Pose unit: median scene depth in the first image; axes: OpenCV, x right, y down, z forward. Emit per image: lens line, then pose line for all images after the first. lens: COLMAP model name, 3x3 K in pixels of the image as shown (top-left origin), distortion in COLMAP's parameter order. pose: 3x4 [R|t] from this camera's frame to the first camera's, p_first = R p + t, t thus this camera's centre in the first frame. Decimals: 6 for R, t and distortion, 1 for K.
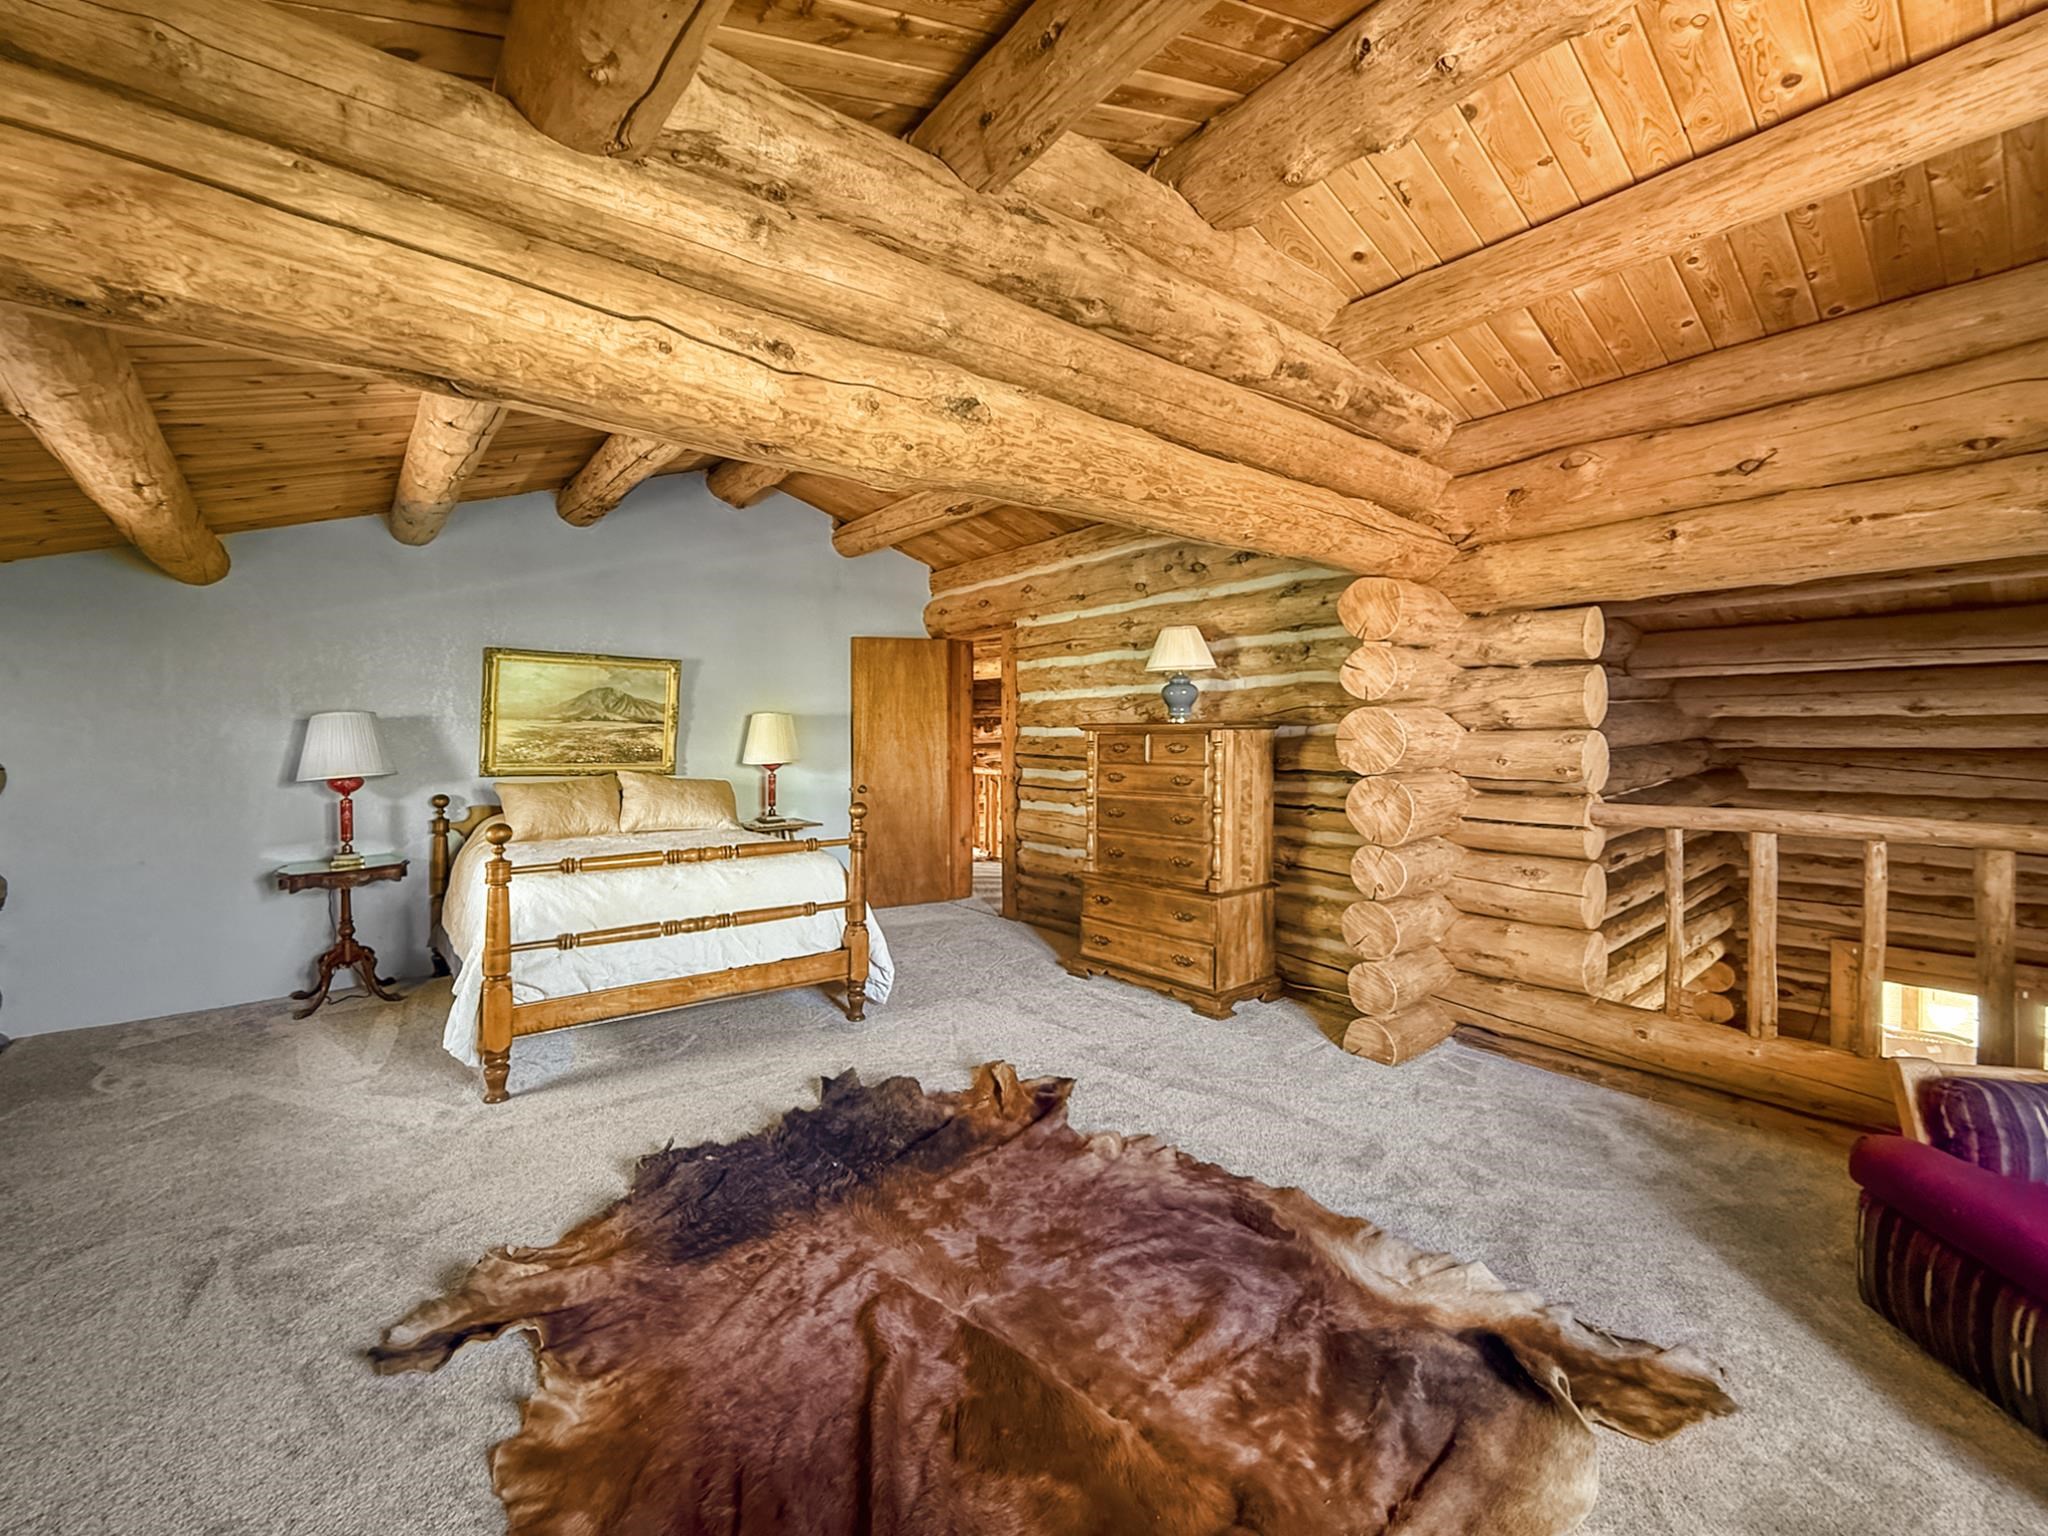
lens RADIAL K [[810.2, 0, 1021.4], [0, 810.2, 738.3], [0, 0, 1]] dist [0.000013, -0.000019]
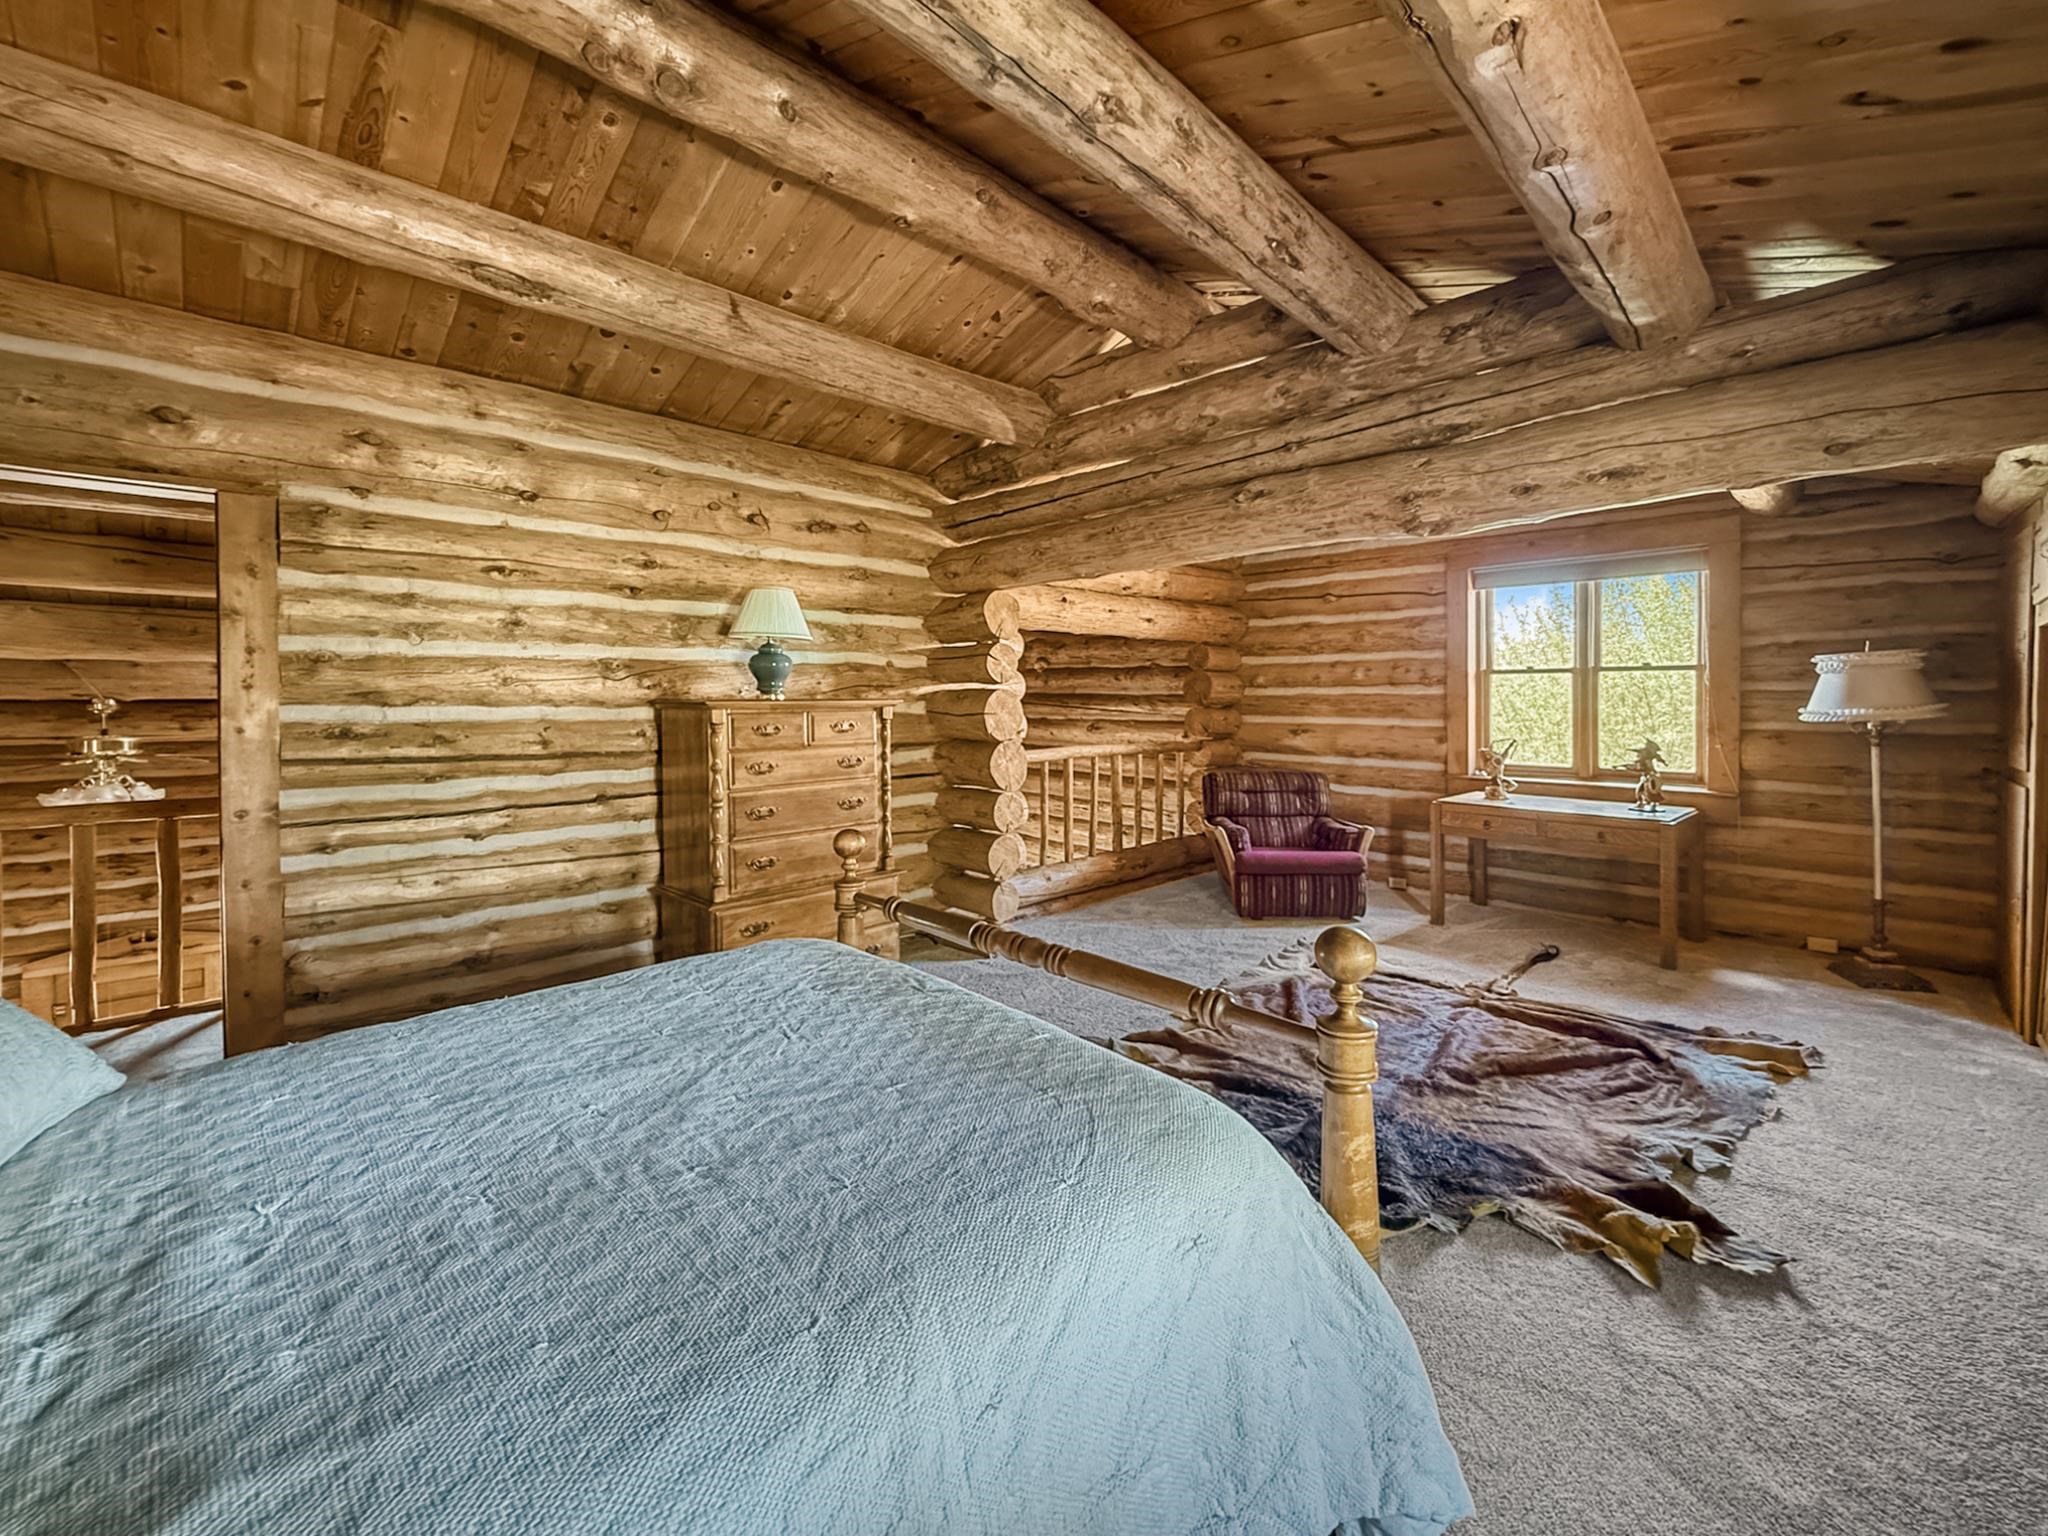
lens RADIAL K [[849.6, 0, 1025.4], [0, 849.6, 700.5], [0, 0, 1]] dist [0.001246, 0.000144]
pose [[-0.081344, 0.003840, 0.996679, -0.806398], [0.015186, 0.999881, -0.002613, -0.012799], [-0.996570, 0.014923, -0.081393, 0.901001]]
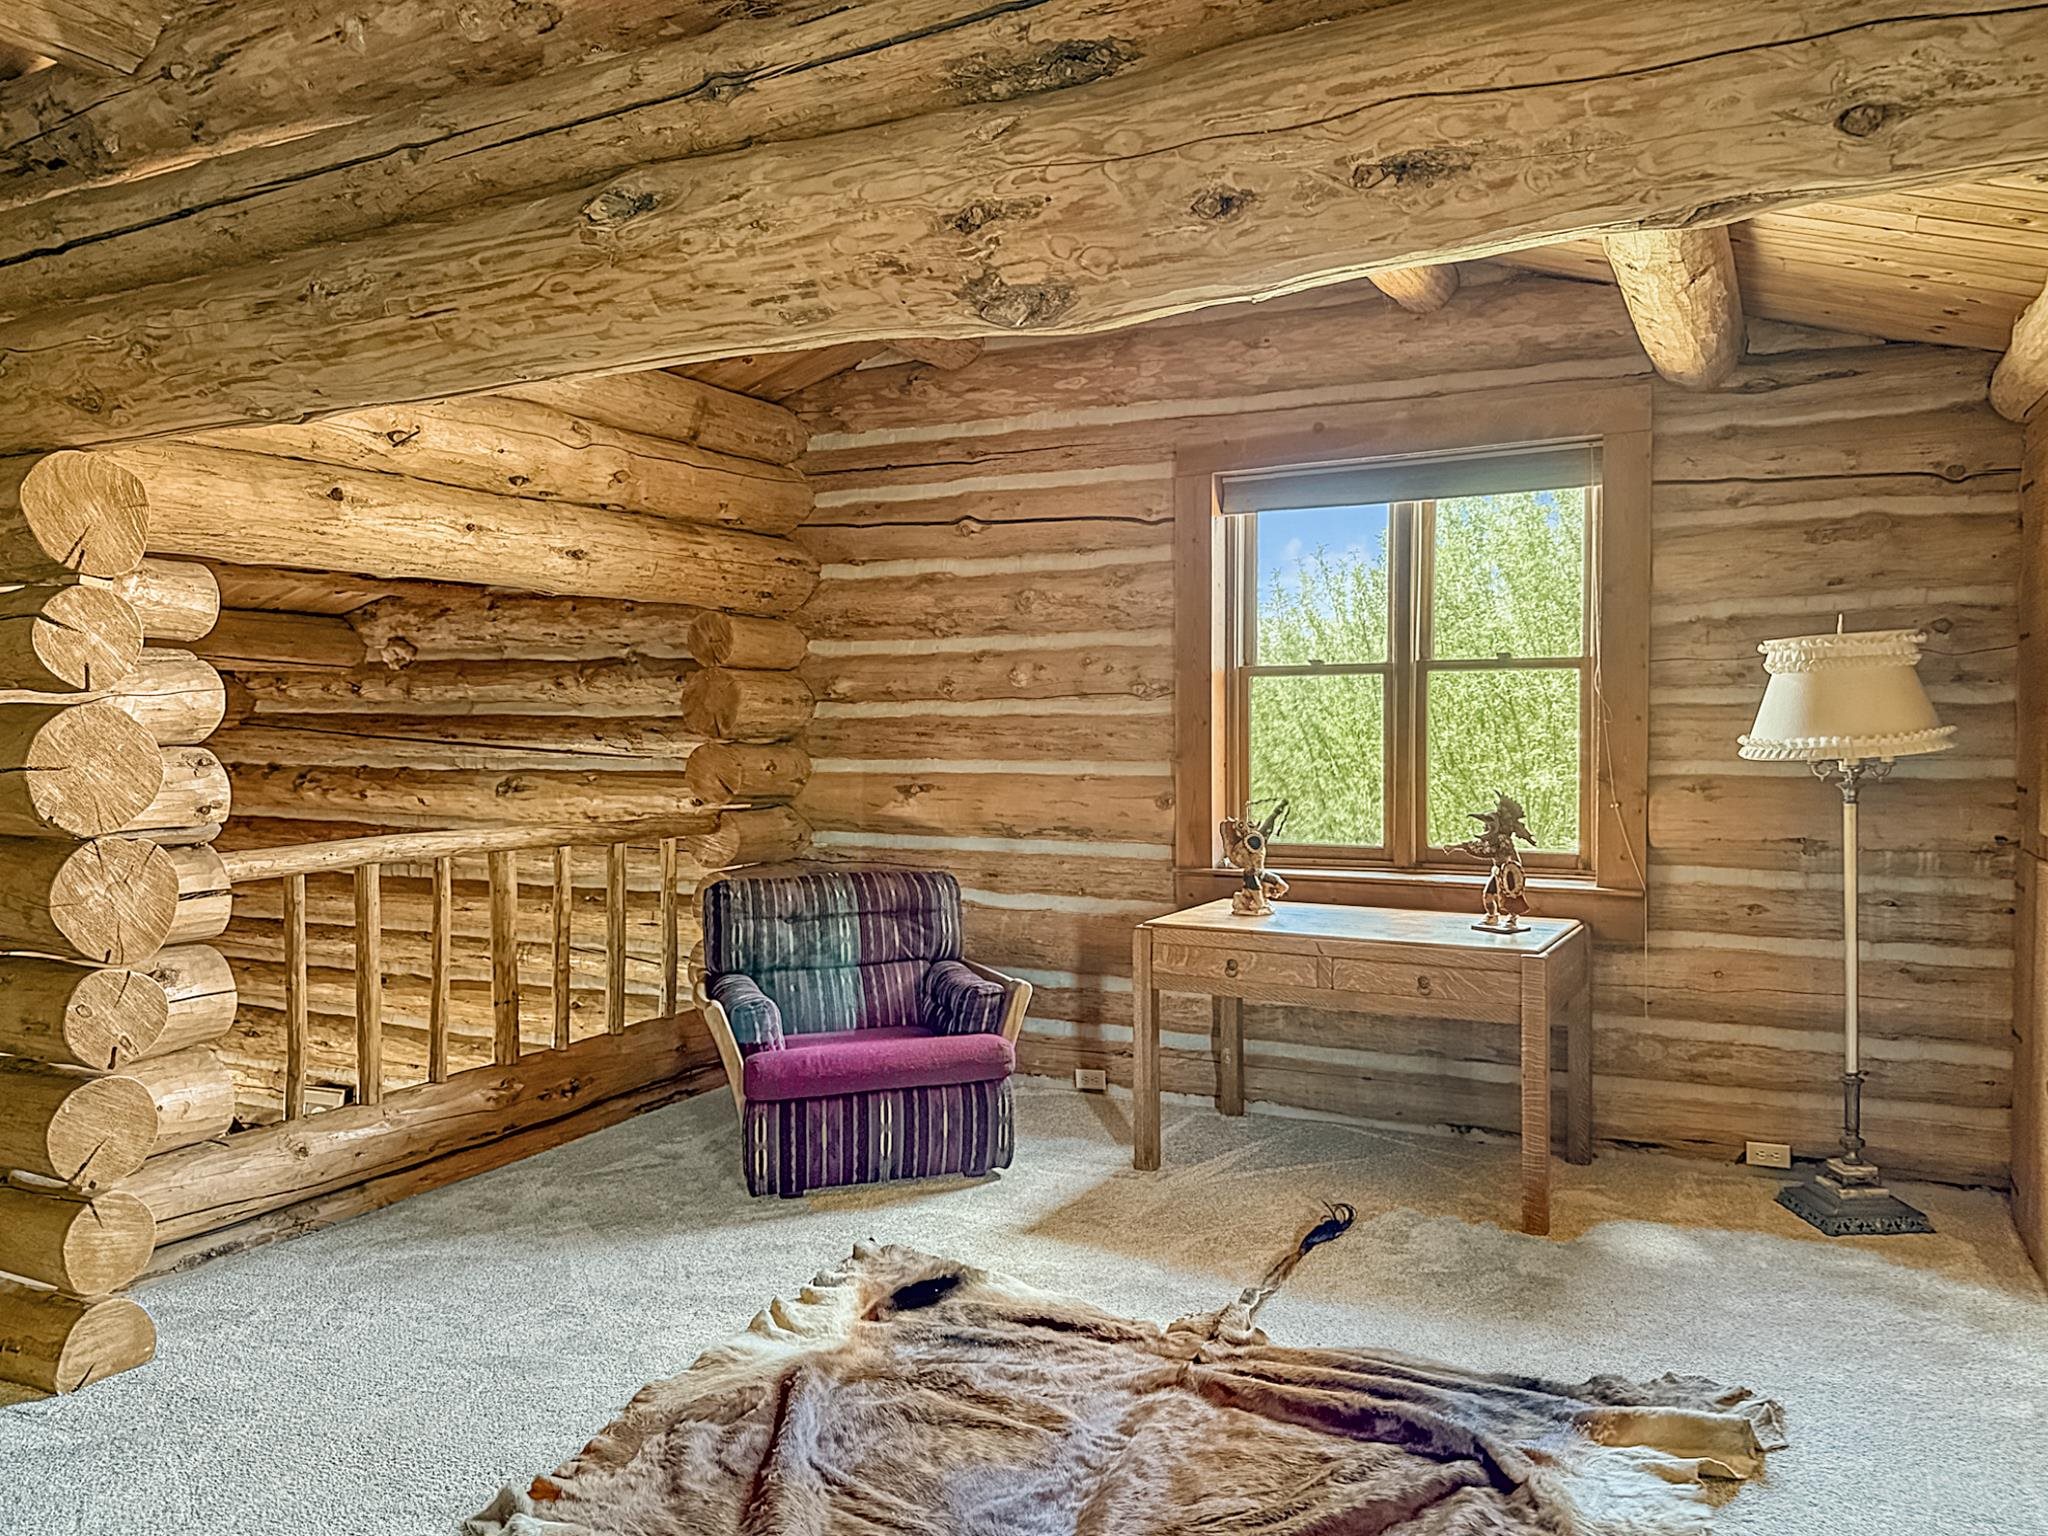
lens RADIAL K [[1458.6, 0, 1024.0], [0, 1458.6, 768.0], [0, 0, 1]] dist [0.116916, -0.169434]
pose [[-0.377941, -0.020844, 0.925595, -0.565779], [0.021850, 0.999267, 0.031425, -0.012209], [-0.925572, 0.032101, -0.377208, 0.673418]]
